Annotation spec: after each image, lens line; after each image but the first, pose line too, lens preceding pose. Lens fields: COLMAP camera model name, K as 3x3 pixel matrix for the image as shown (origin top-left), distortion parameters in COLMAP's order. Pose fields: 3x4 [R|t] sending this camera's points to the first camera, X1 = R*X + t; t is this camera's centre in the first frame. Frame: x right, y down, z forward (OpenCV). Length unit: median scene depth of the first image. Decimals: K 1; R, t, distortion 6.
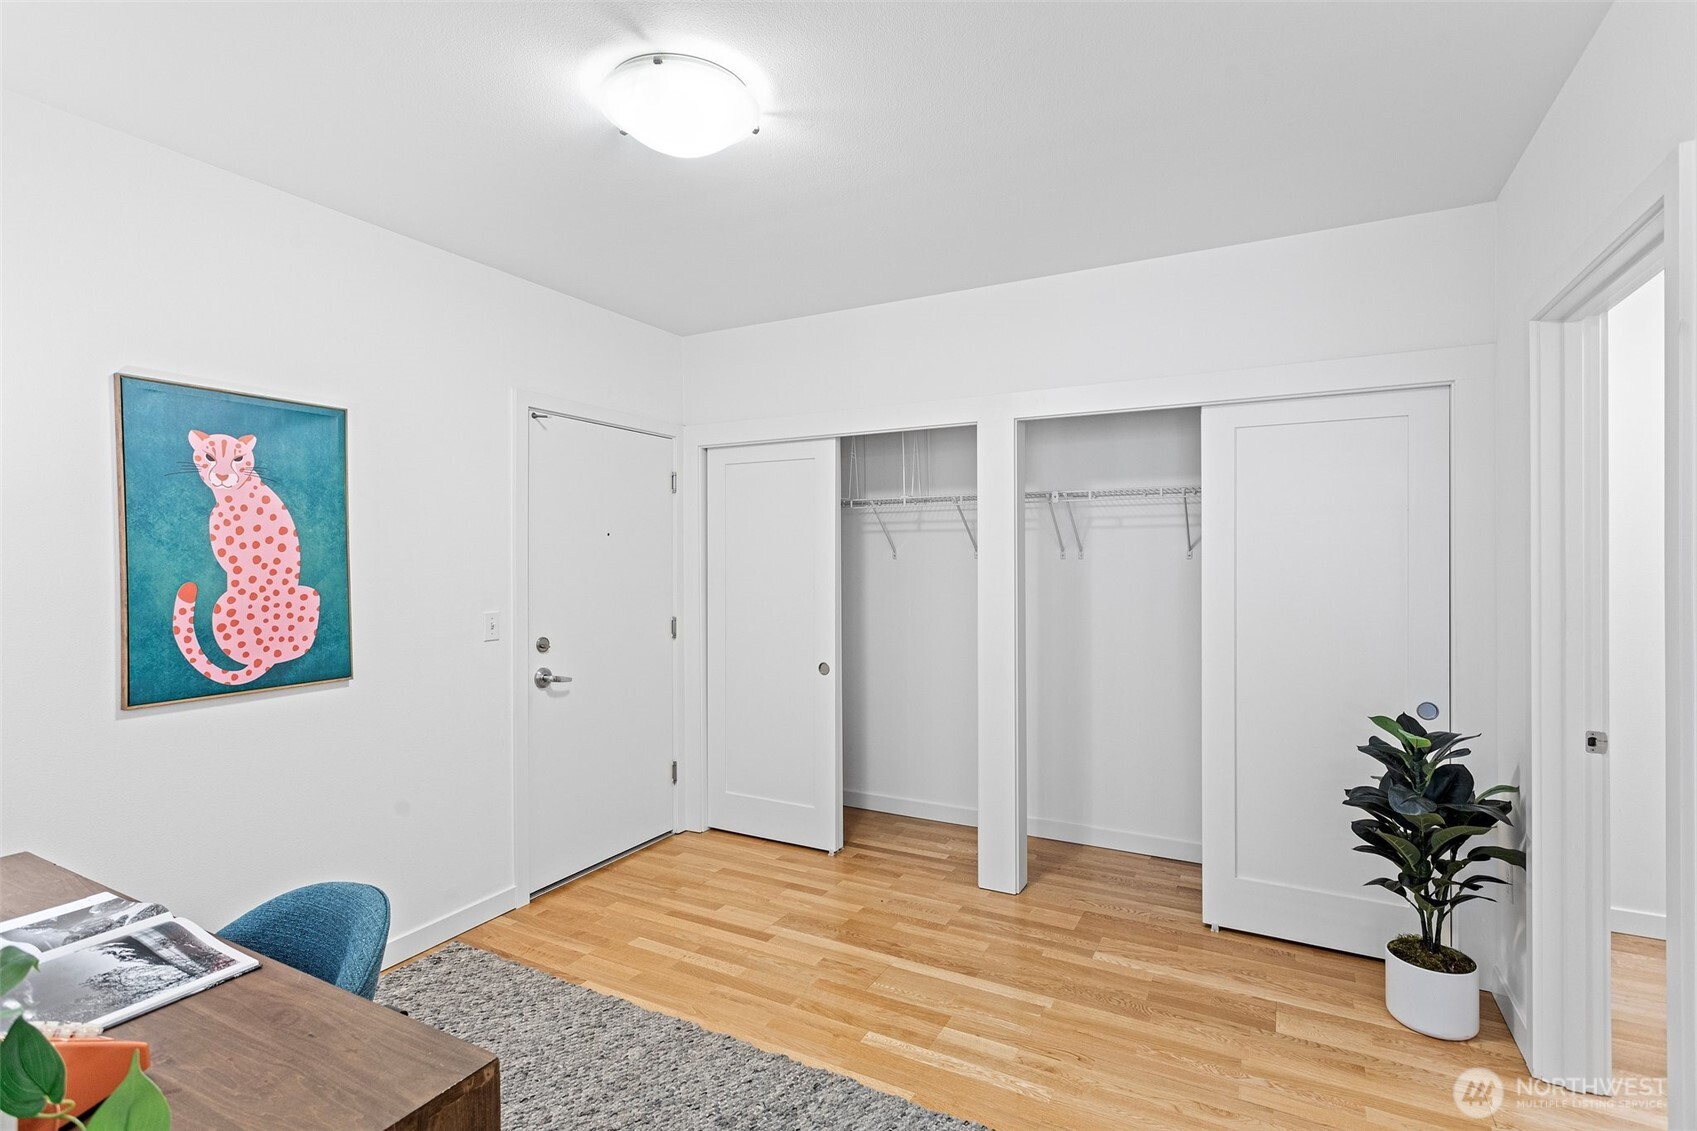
lens RADIAL K [[819.1, 0, 846.9], [0, 819.1, 559.4], [0, 0, 1]] dist [0.001215, 0.003985]
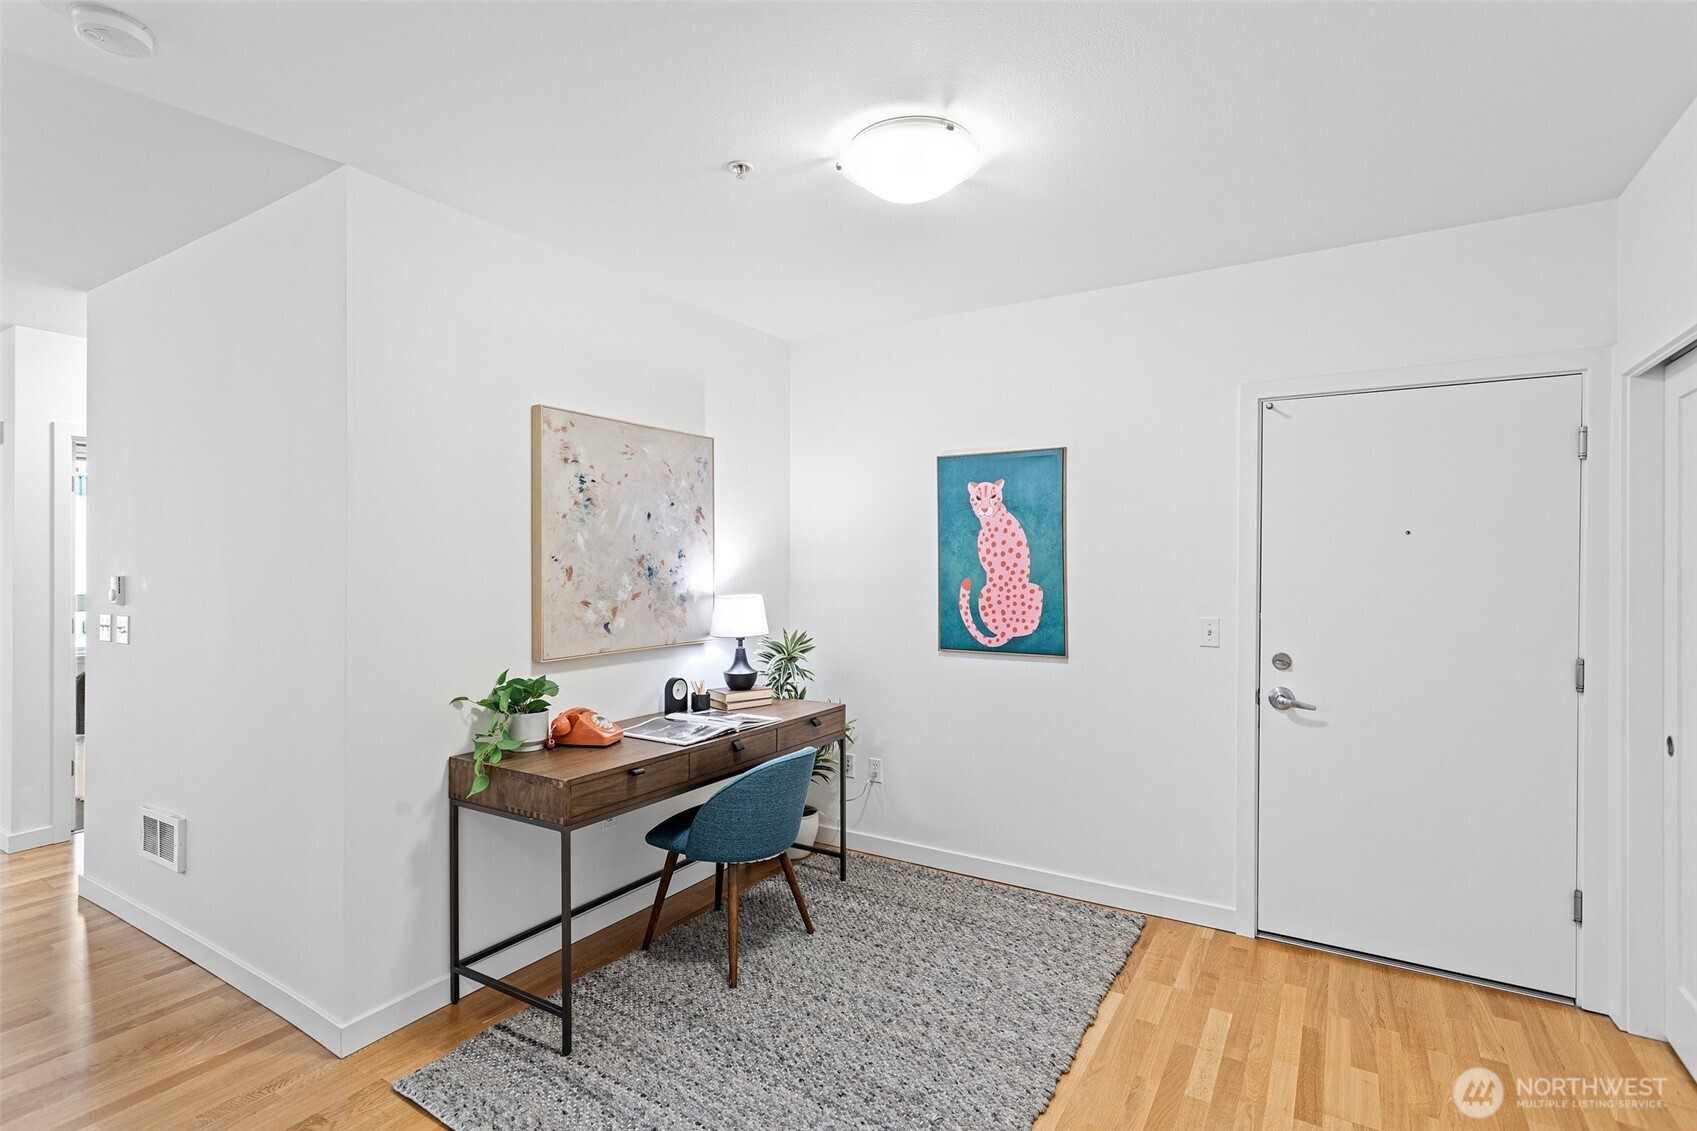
lens RADIAL K [[819.1, 0, 844.4], [0, 819.1, 565.5], [0, 0, 1]] dist [0.001215, 0.003985]
pose [[-0.066031, 0.006165, -0.997799, 0.741522], [-0.004036, 0.999971, 0.006446, -0.005048], [0.997809, 0.004452, -0.066004, 0.794283]]
